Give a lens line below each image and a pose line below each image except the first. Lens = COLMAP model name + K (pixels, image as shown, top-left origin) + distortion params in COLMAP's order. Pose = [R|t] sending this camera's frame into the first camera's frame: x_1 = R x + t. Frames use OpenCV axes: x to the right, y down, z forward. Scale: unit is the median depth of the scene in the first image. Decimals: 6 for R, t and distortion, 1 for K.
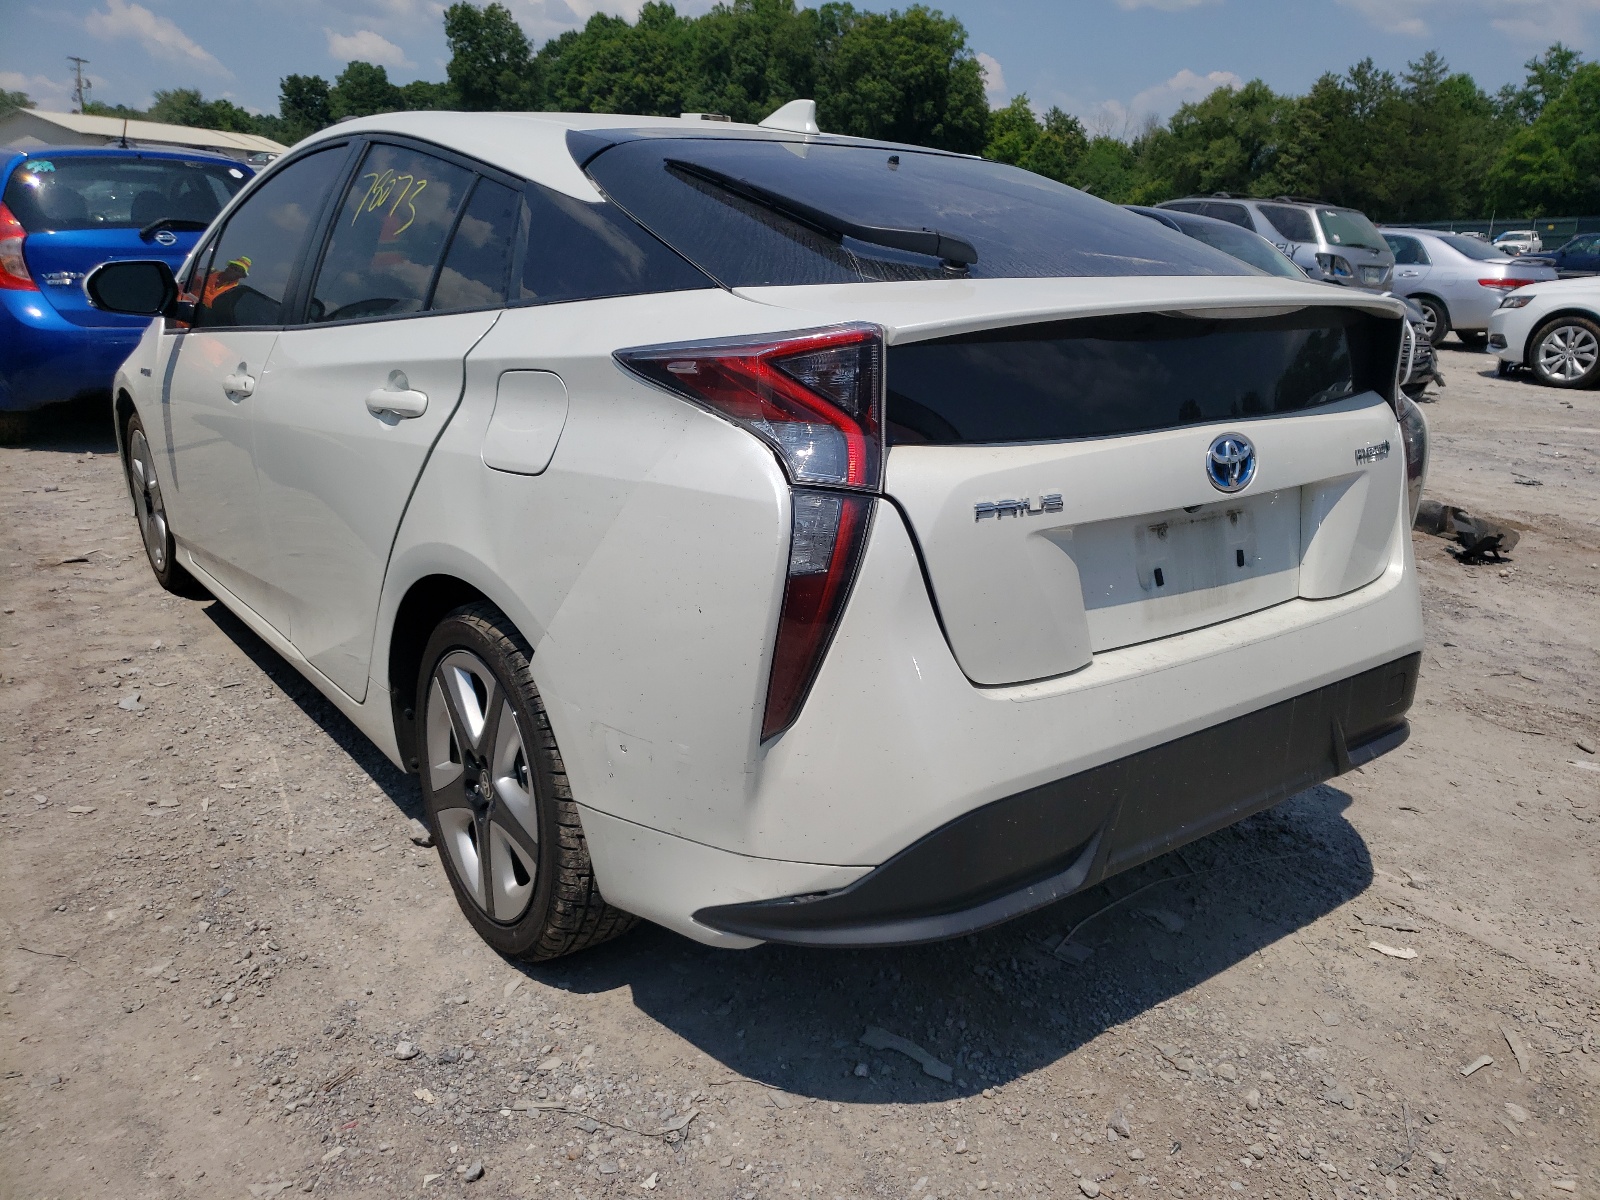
lens RADIAL K [[1238.6, 0, 800.0], [0, 1238.6, 600.0], [0, 0, 1]] dist [0.030988, -0.000848]
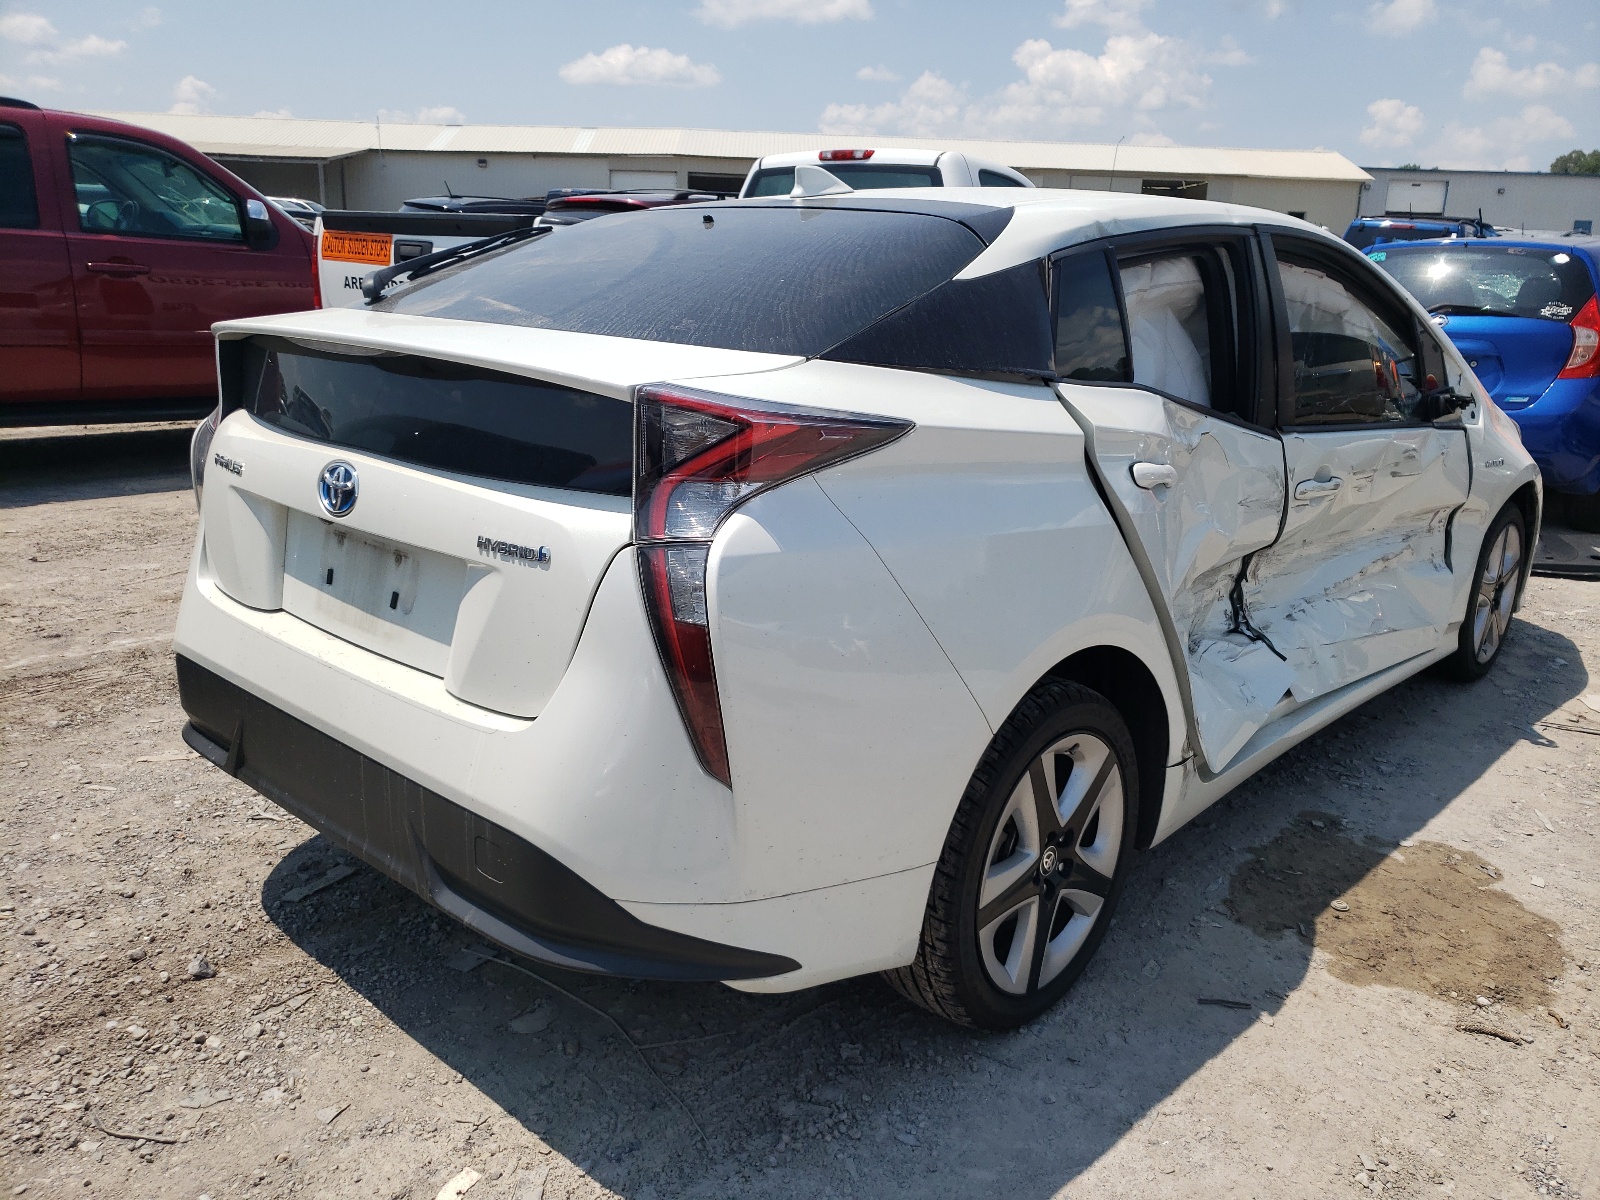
lens RADIAL K [[1185.6, 0, 800.0], [0, 1185.6, 600.0], [0, 0, 1]] dist [0.028836, -0.004088]
pose [[0.191125, 0.241244, -0.951458, 1.239577], [-0.307264, 0.935315, 0.175429, -0.281653], [0.932234, 0.258820, 0.252888, 1.000847]]
